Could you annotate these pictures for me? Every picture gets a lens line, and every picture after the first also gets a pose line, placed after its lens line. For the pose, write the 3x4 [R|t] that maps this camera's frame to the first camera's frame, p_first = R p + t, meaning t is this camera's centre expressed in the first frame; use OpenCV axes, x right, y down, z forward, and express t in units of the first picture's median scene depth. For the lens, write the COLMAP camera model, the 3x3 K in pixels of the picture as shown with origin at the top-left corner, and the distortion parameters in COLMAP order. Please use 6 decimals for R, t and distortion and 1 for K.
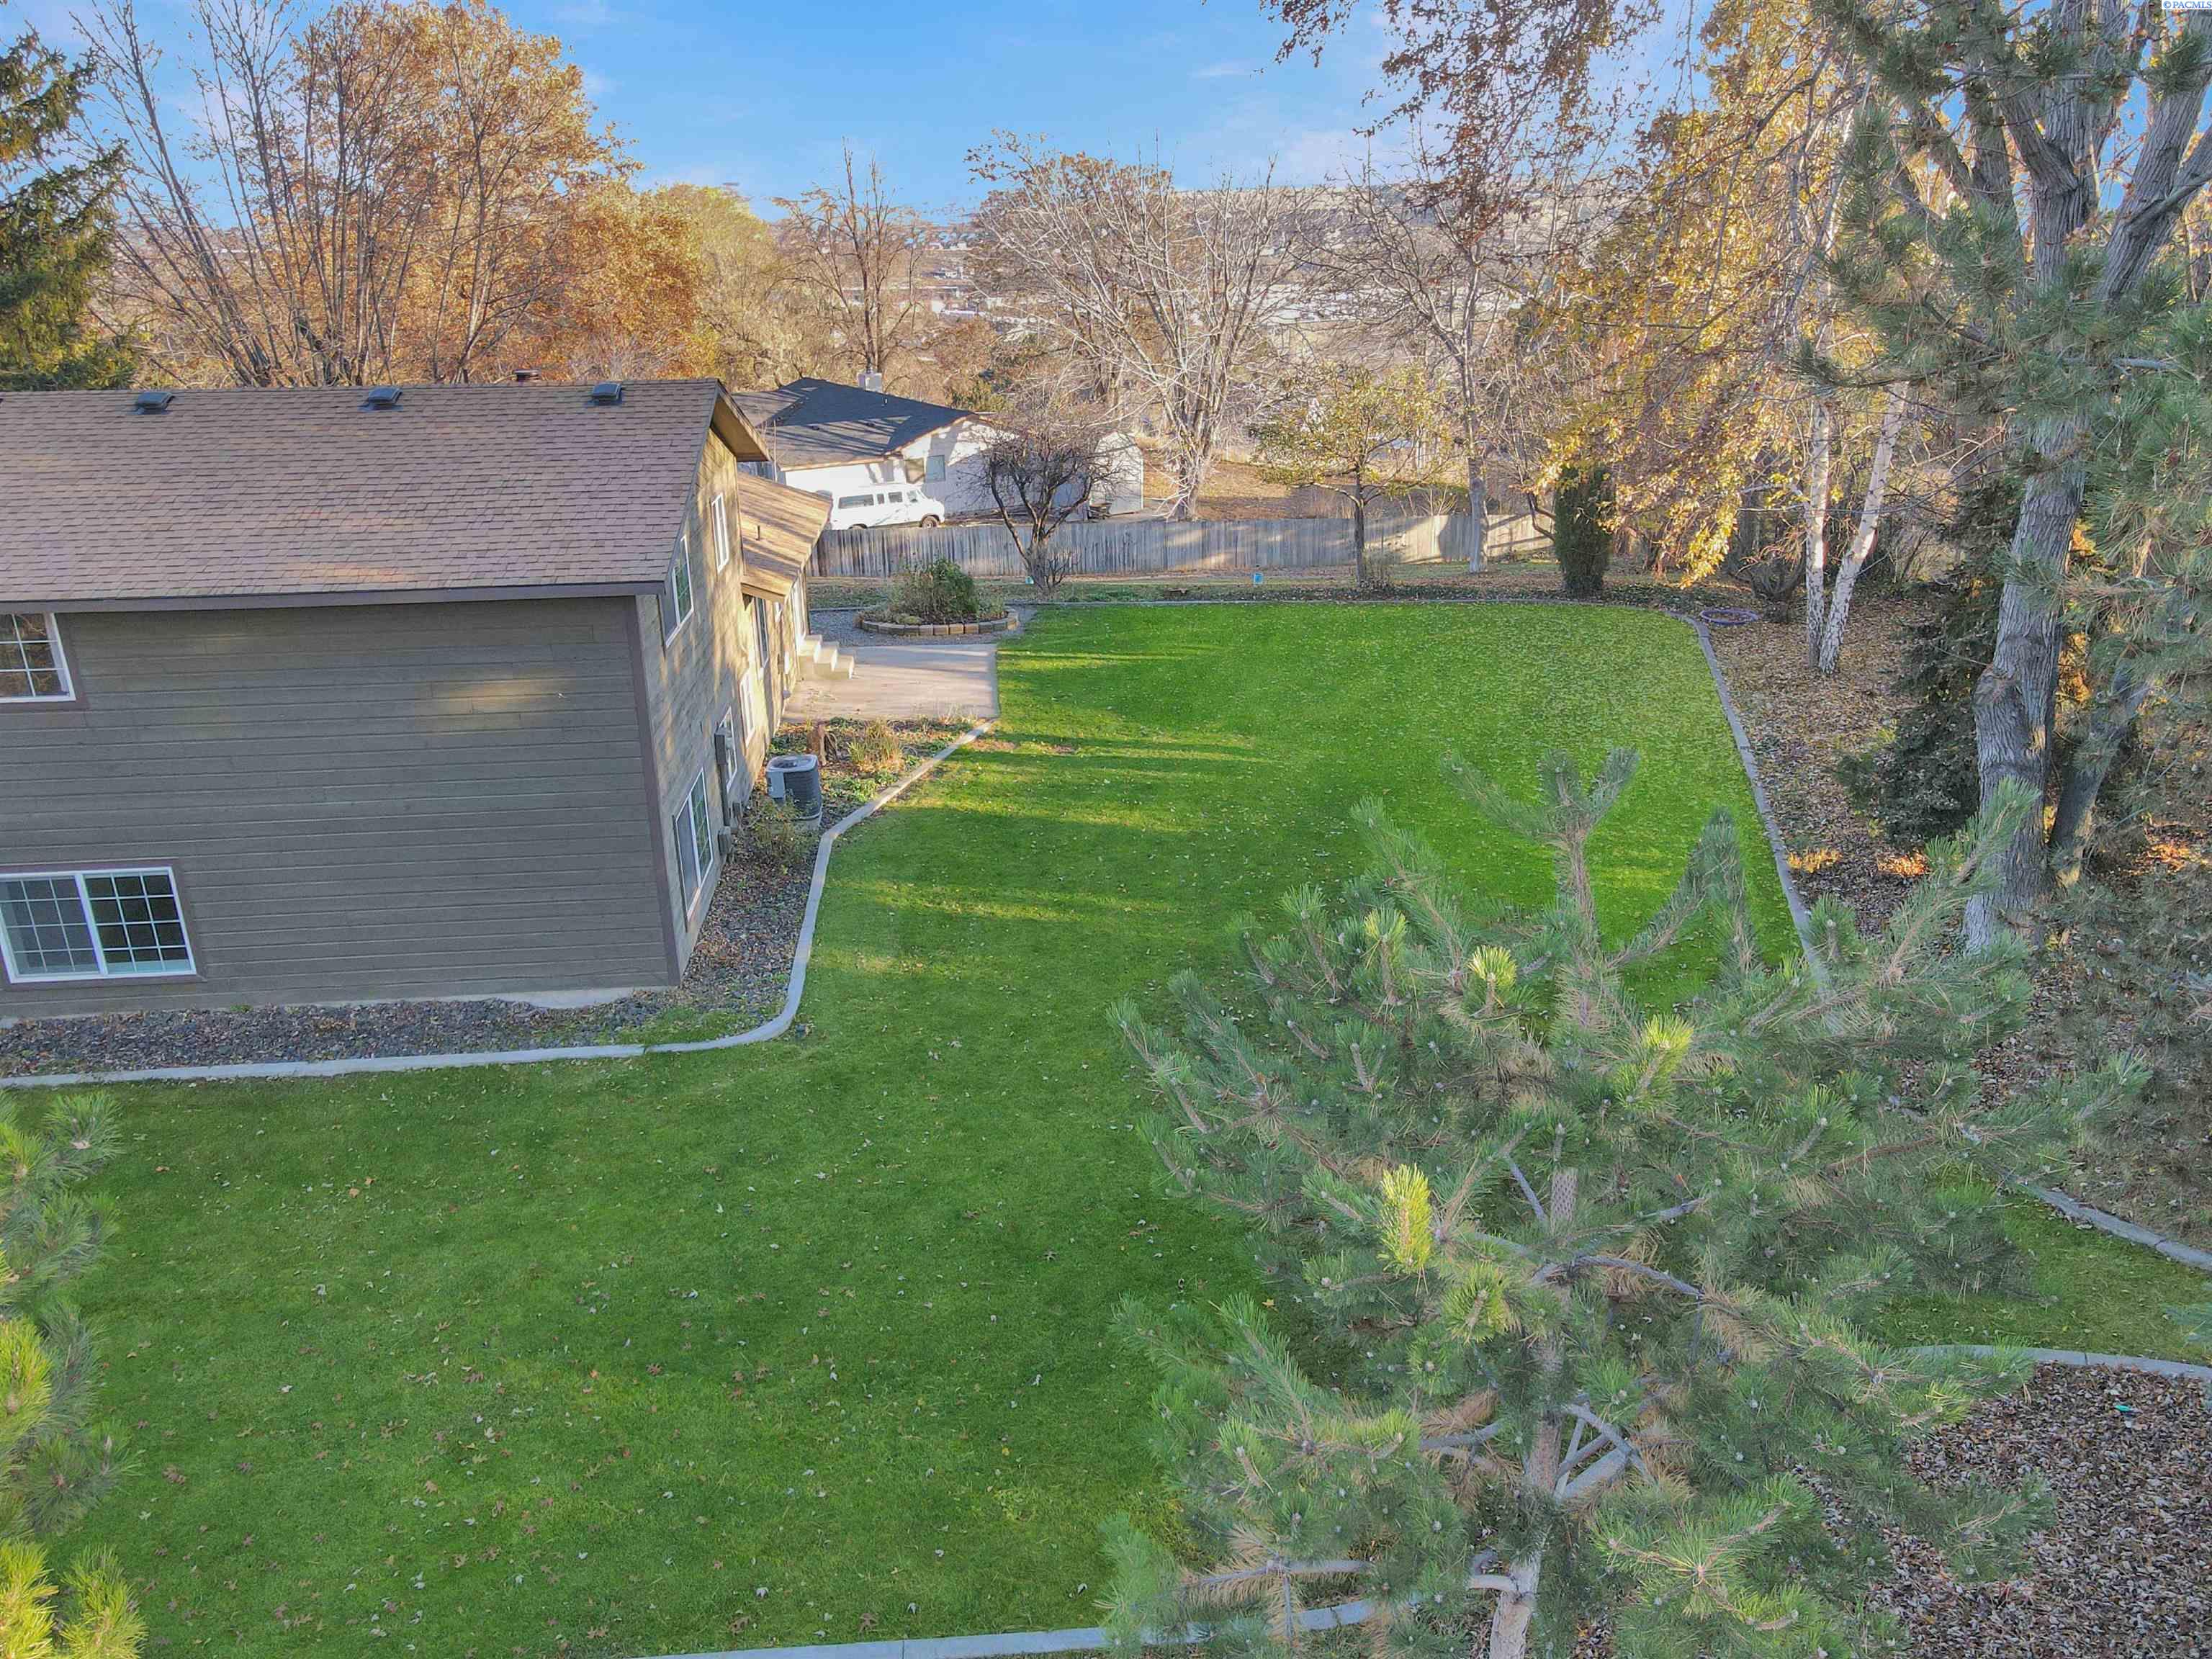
lens RADIAL K [[1605.5, 0, 1106.0], [0, 1605.5, 829.5], [0, 0, 1]] dist [0.009502, 0.002367]
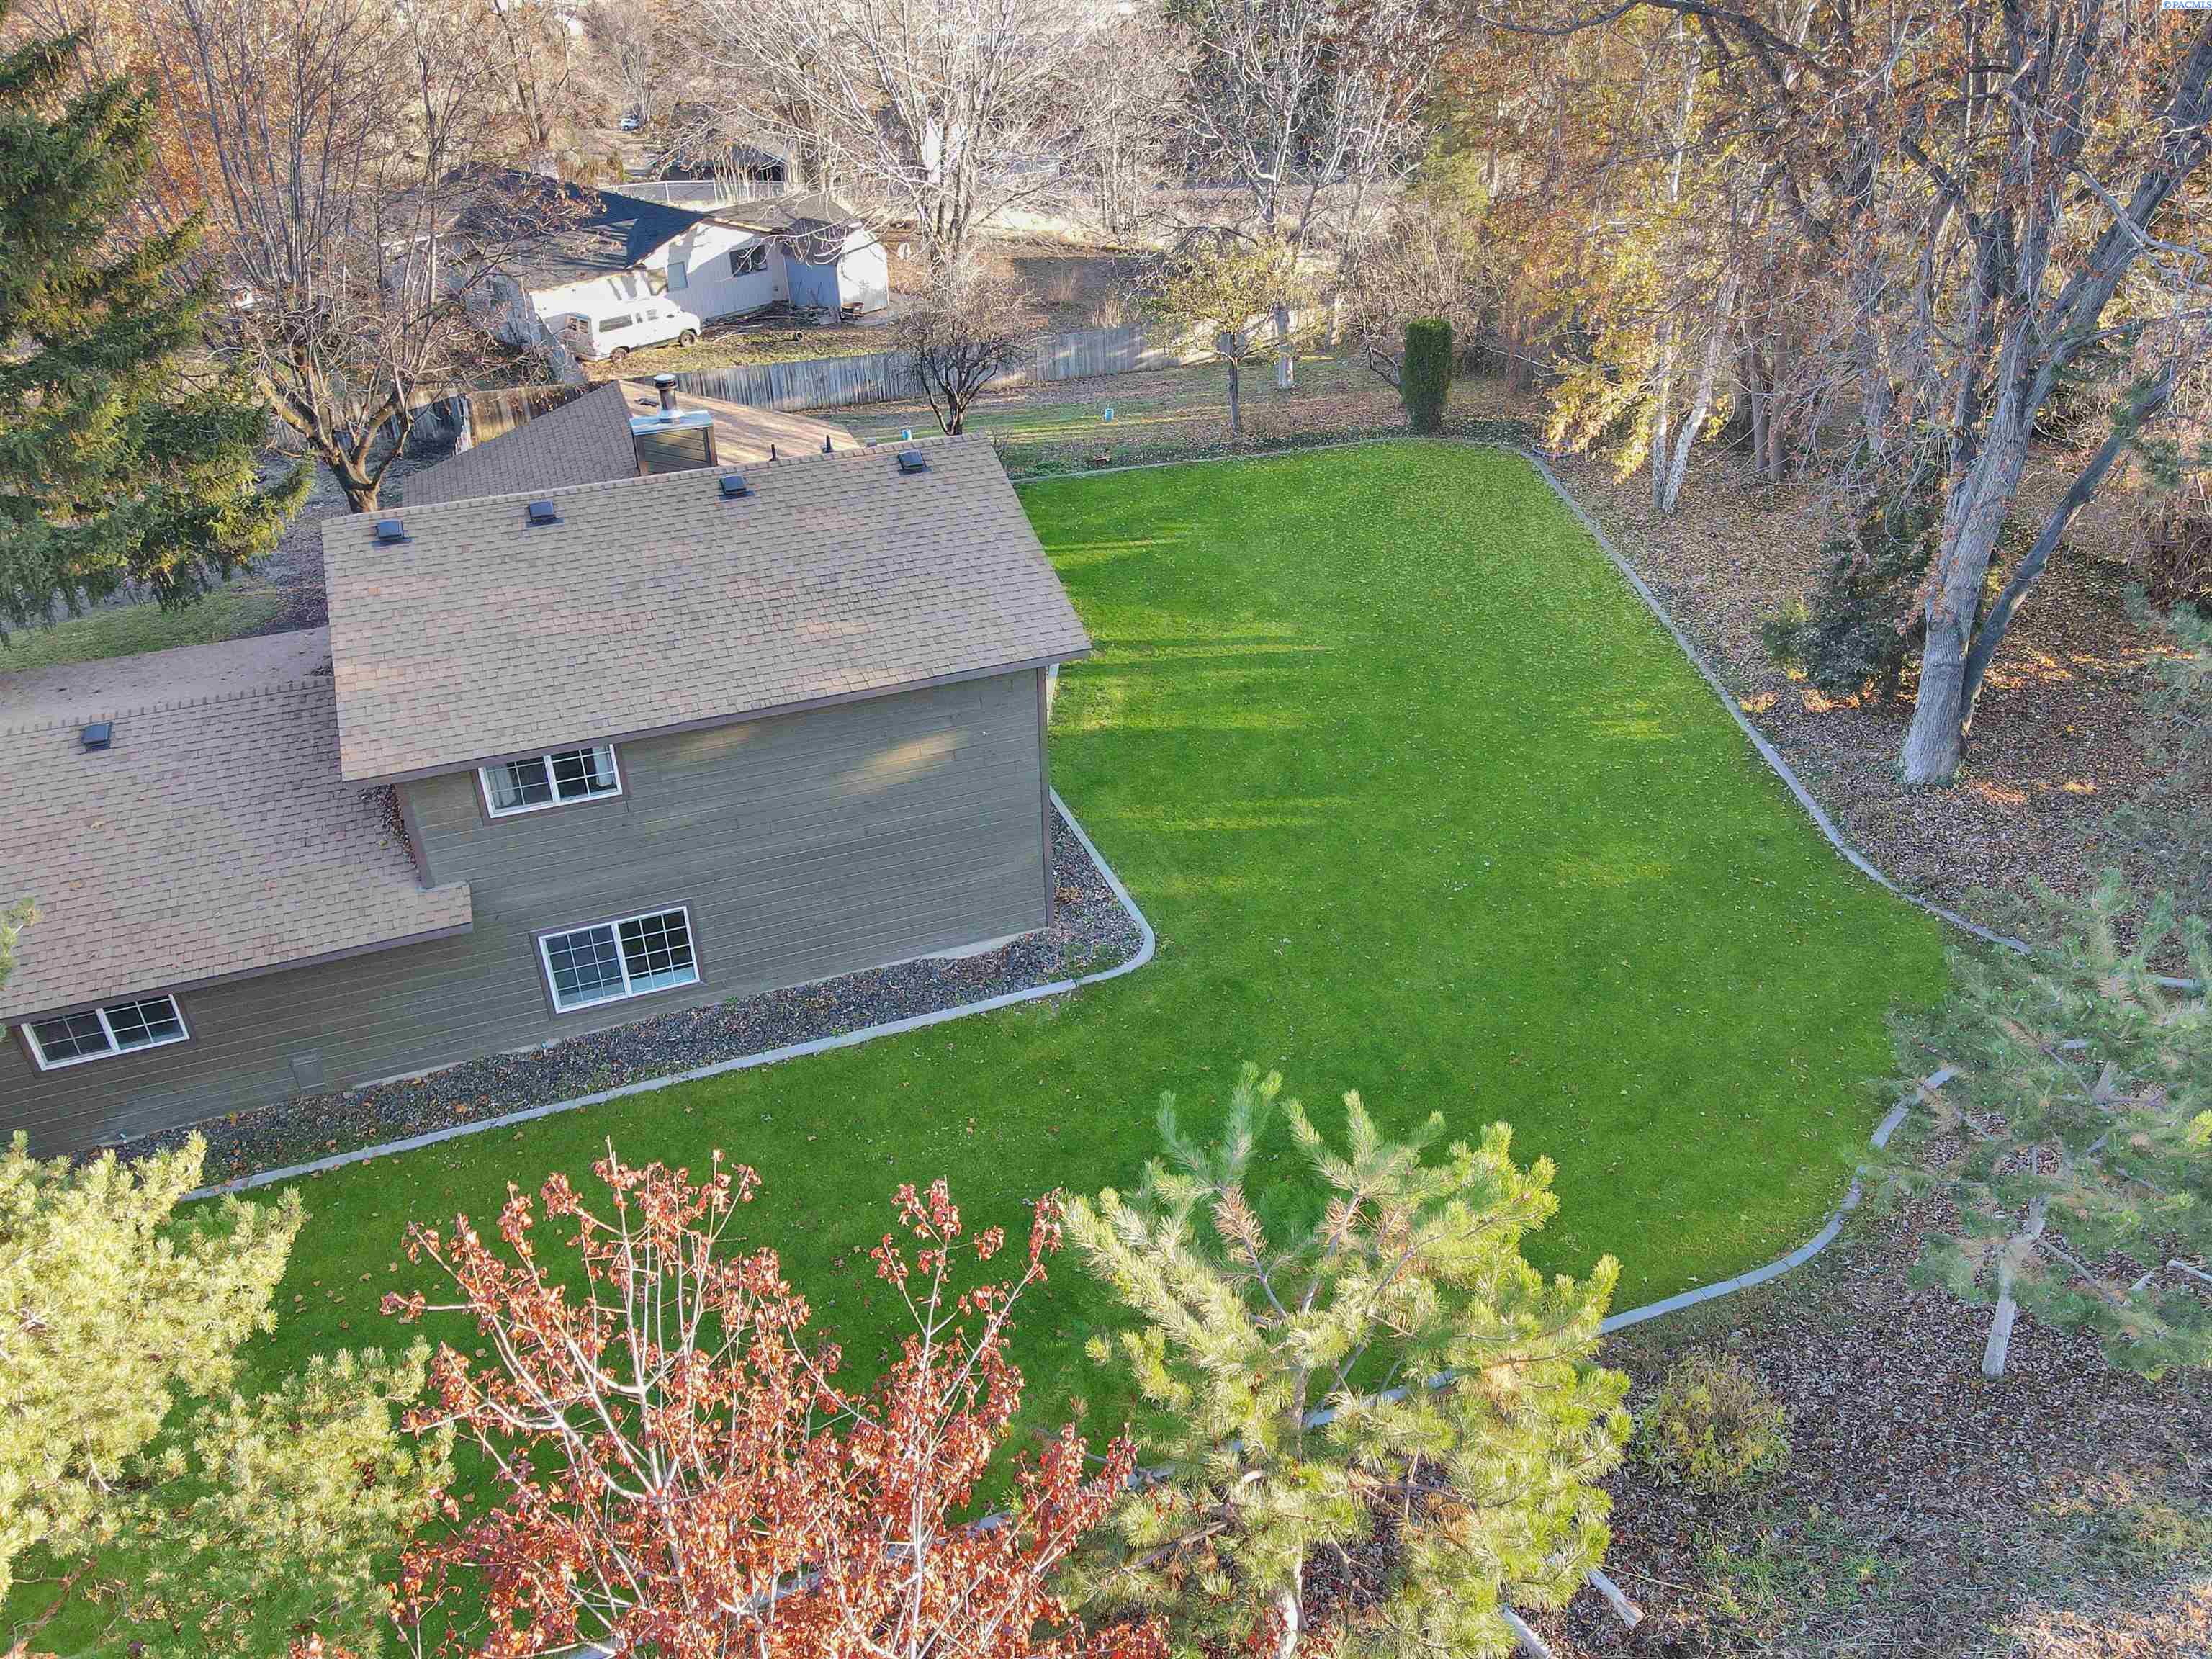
lens RADIAL K [[1548.3, 0, 1106.0], [0, 1548.3, 829.5], [0, 0, 1]] dist [0.000601, 0.000044]
pose [[0.965638, -0.143630, 0.216595, -0.329573], [0.101625, 0.975731, 0.193964, -0.150461], [-0.239197, -0.165287, 0.956799, -0.143959]]
